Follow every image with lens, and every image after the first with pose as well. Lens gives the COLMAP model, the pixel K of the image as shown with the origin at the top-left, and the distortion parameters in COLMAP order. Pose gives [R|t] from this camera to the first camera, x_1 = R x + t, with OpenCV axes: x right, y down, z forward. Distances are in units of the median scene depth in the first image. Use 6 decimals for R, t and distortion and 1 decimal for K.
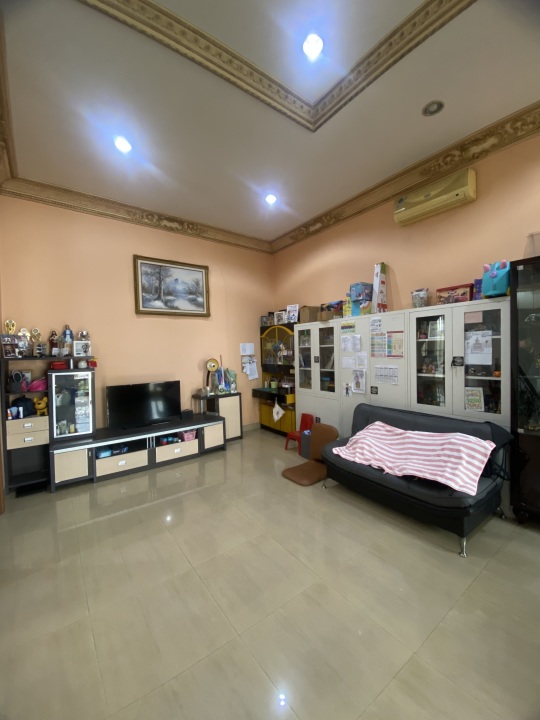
lens RADIAL K [[292.9, 0, 271.4], [0, 292.9, 357.1], [0, 0, 1]] dist [0.030773, -0.025699]
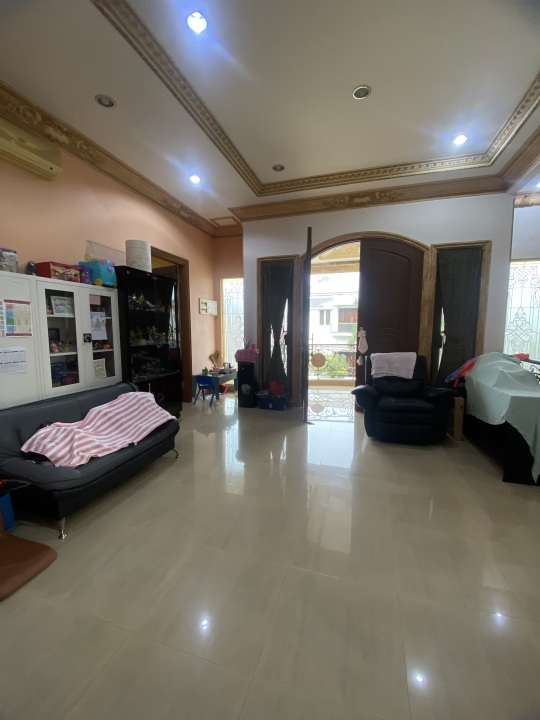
lens RADIAL K [[292.9, 0, 271.4], [0, 292.9, 357.1], [0, 0, 1]] dist [0.030773, -0.025699]
pose [[-0.583182, -0.060948, 0.810052, -0.676392], [0.025842, 0.995285, 0.093489, 0.000469], [-0.811930, 0.075454, -0.578858, 1.110721]]
